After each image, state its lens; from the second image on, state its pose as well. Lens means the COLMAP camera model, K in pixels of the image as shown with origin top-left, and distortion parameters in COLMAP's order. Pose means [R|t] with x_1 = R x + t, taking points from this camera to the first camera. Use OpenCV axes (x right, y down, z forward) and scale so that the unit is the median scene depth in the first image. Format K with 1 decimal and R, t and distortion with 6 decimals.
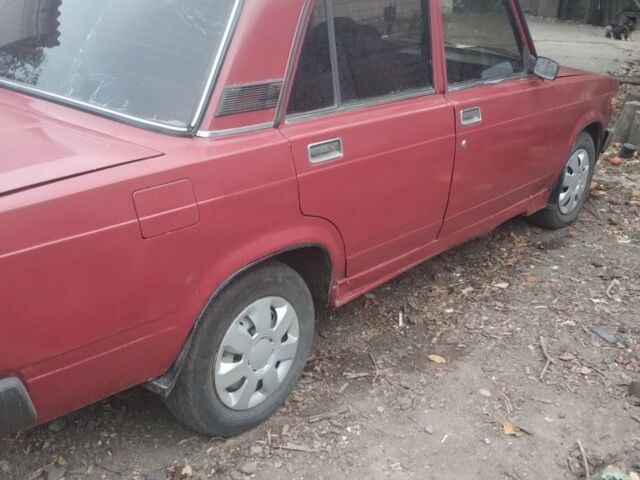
lens RADIAL K [[673.1, 0, 320.0], [0, 673.1, 240.0], [0, 0, 1]] dist [0.041729, -0.019102]
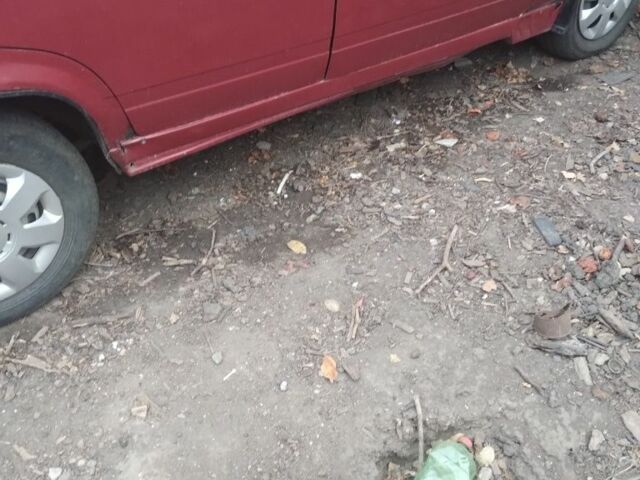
lens RADIAL K [[673.1, 0, 320.0], [0, 673.1, 240.0], [0, 0, 1]] dist [0.041729, -0.019102]
pose [[0.984712, 0.097242, -0.144519, 0.283766], [-0.050187, 0.952871, 0.299197, -0.051518], [0.166803, -0.287370, 0.943184, 0.283666]]
